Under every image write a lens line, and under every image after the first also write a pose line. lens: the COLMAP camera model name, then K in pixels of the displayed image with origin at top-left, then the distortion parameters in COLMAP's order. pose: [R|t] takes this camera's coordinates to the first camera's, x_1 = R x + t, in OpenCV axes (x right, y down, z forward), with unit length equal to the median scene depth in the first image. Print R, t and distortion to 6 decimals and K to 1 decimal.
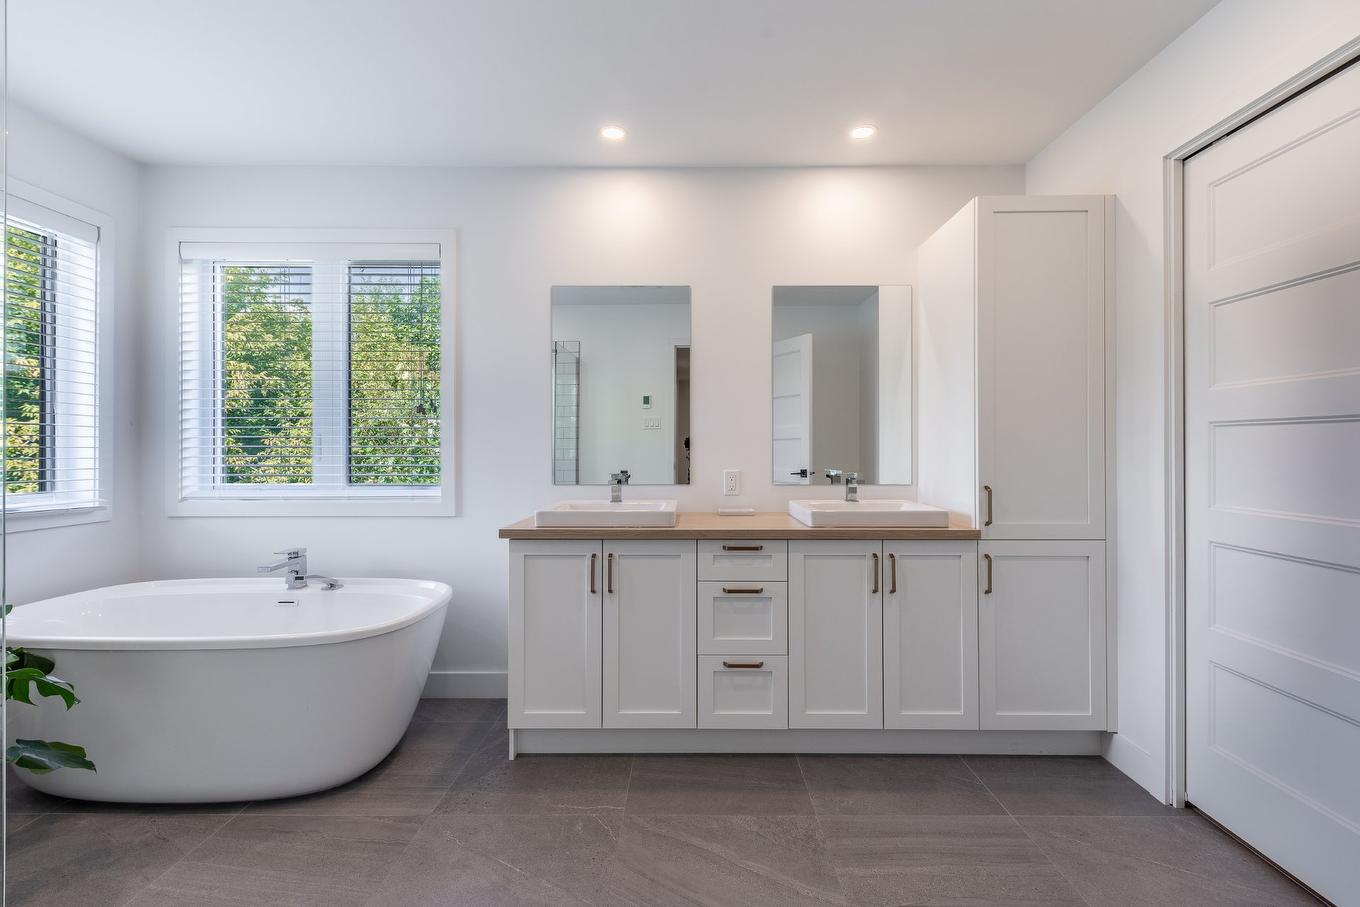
lens RADIAL K [[565.8, 0, 683.0], [0, 565.8, 446.9], [0, 0, 1]] dist [0.011270, -0.000076]
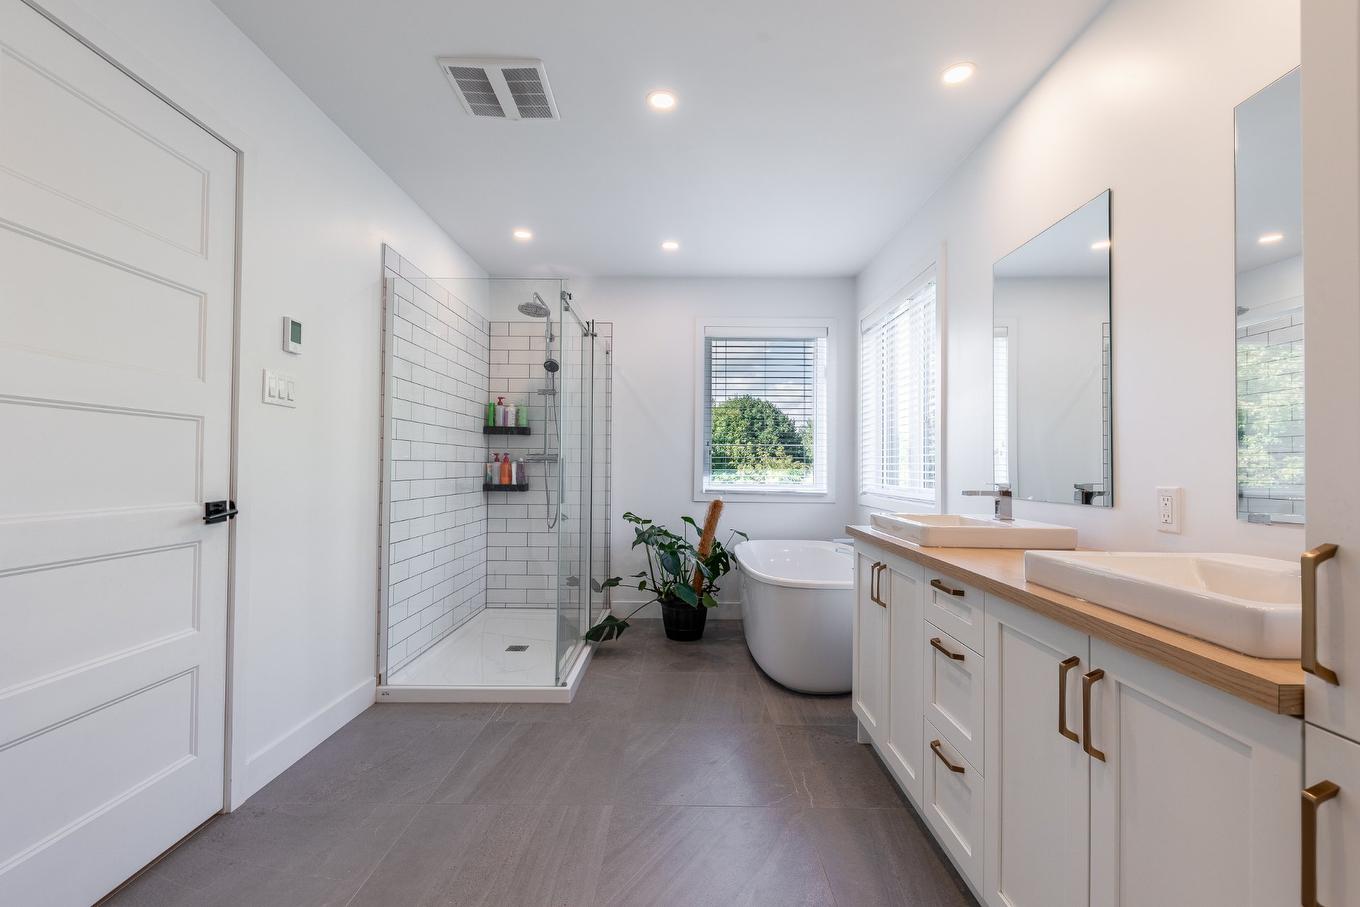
lens RADIAL K [[589.2, 0, 679.2], [0, 589.2, 458.4], [0, 0, 1]] dist [0.001741, 0.000085]
pose [[0.000400, -0.012745, -0.999919, 0.826998], [-0.011671, 0.999851, -0.012749, 0.034058], [0.999932, 0.011675, 0.000252, 0.665945]]
